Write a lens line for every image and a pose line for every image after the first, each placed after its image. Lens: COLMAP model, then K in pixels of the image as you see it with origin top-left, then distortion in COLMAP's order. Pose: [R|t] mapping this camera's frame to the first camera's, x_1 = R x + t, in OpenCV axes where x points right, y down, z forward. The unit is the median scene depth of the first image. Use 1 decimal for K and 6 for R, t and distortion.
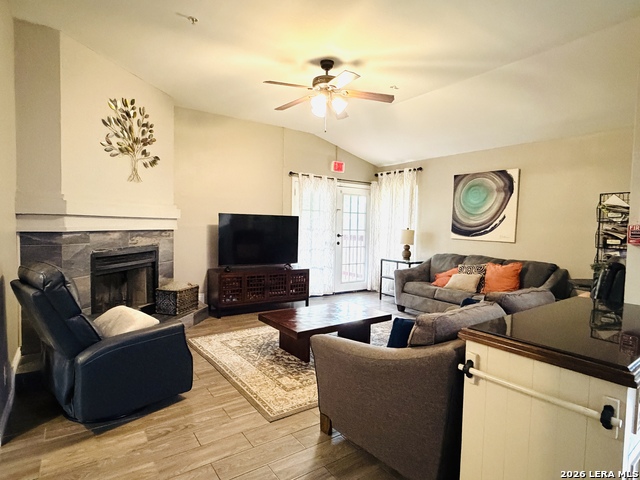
lens RADIAL K [[367.9, 0, 316.3], [0, 367.9, 239.9], [0, 0, 1]] dist [-0.016692, 0.004897]
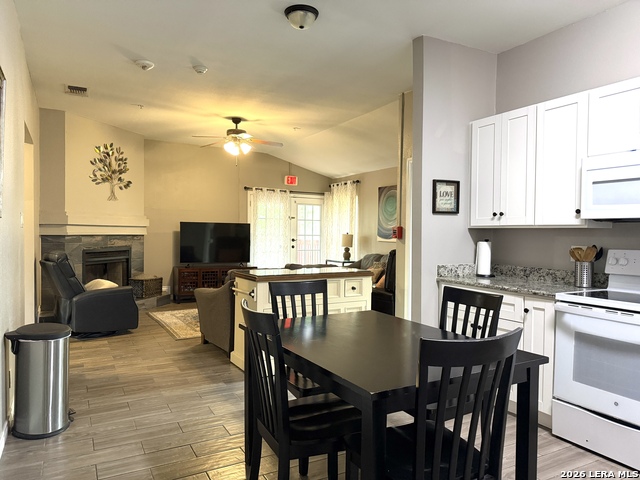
lens RADIAL K [[453.1, 0, 324.6], [0, 453.1, 240.8], [0, 0, 1]] dist [-0.018385, -0.023638]
pose [[0.997557, -0.008479, -0.069342, 0.391217], [0.006650, 0.999625, -0.026563, 0.042697], [0.069542, 0.026037, 0.997239, -0.599606]]
